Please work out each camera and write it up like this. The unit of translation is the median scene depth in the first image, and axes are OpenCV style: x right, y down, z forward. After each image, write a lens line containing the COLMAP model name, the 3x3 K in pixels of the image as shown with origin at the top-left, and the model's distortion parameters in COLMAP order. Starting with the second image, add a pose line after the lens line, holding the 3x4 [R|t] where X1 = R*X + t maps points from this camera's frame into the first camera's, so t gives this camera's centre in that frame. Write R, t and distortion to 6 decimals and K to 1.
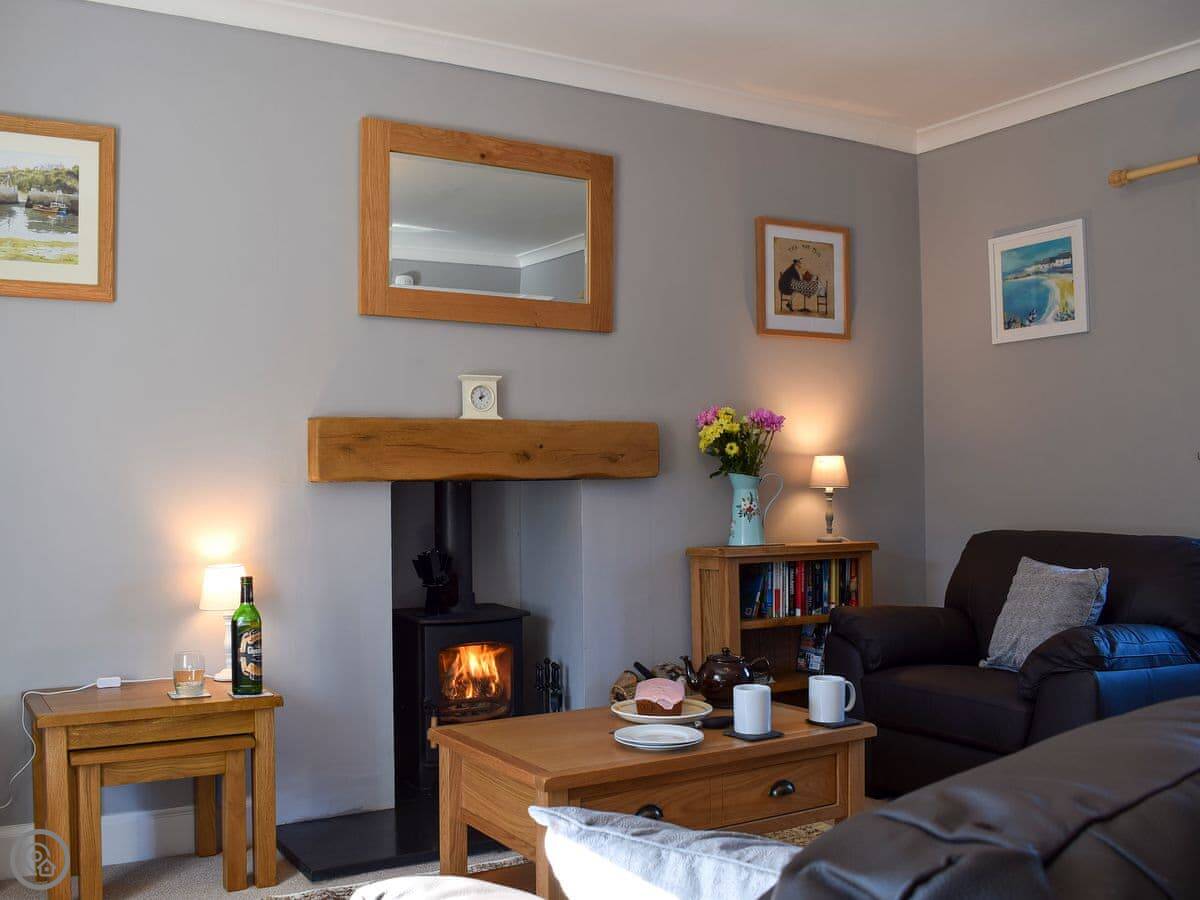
lens RADIAL K [[1156.8, 0, 601.3], [0, 1156.8, 497.5], [0, 0, 1]] dist [-0.009362, -0.148224]
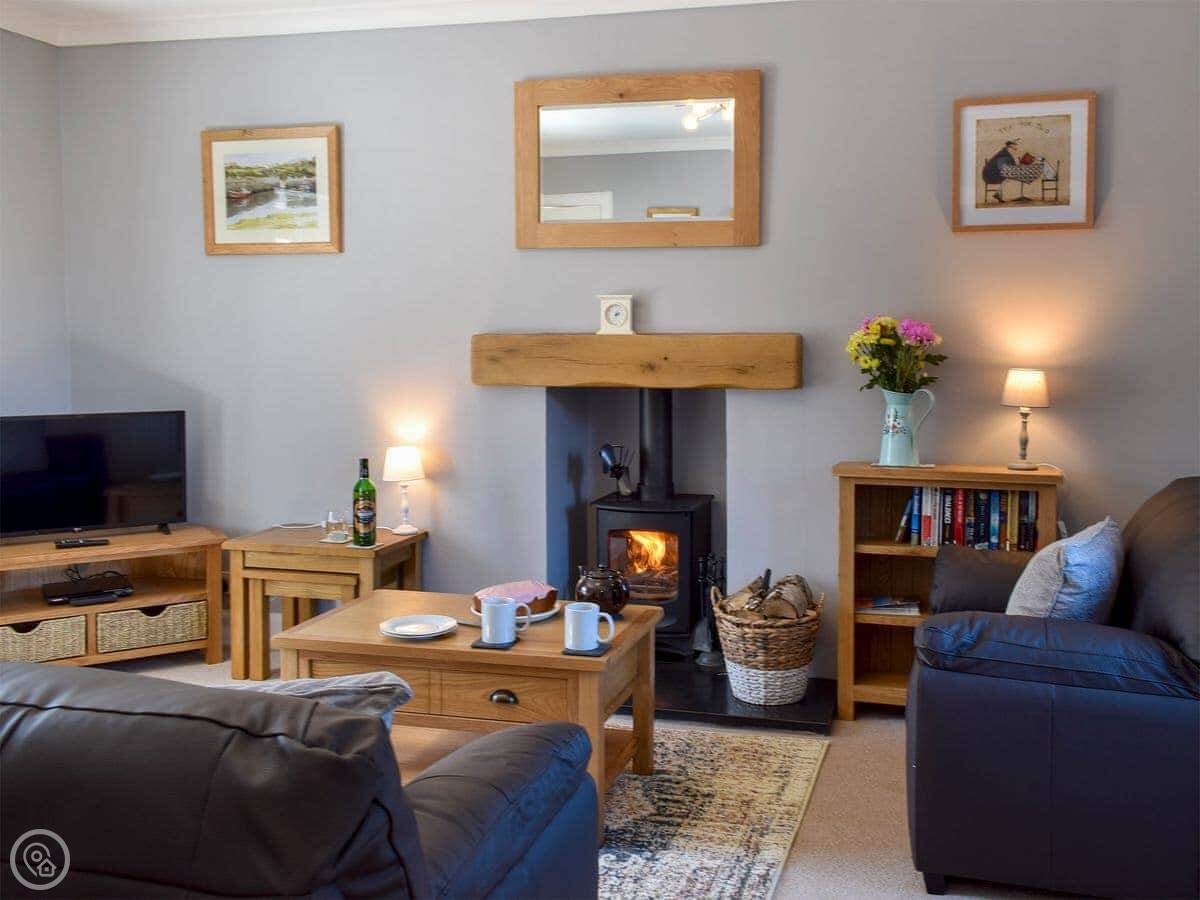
lens RADIAL K [[1053.2, 0, 596.2], [0, 1053.2, 429.1], [0, 0, 1]] dist [0.017813, 0.012145]
pose [[0.722510, 0.062716, -0.688510, 0.557261], [-0.023116, 0.997512, 0.066605, -0.040380], [0.690974, -0.032207, 0.722162, 0.227970]]
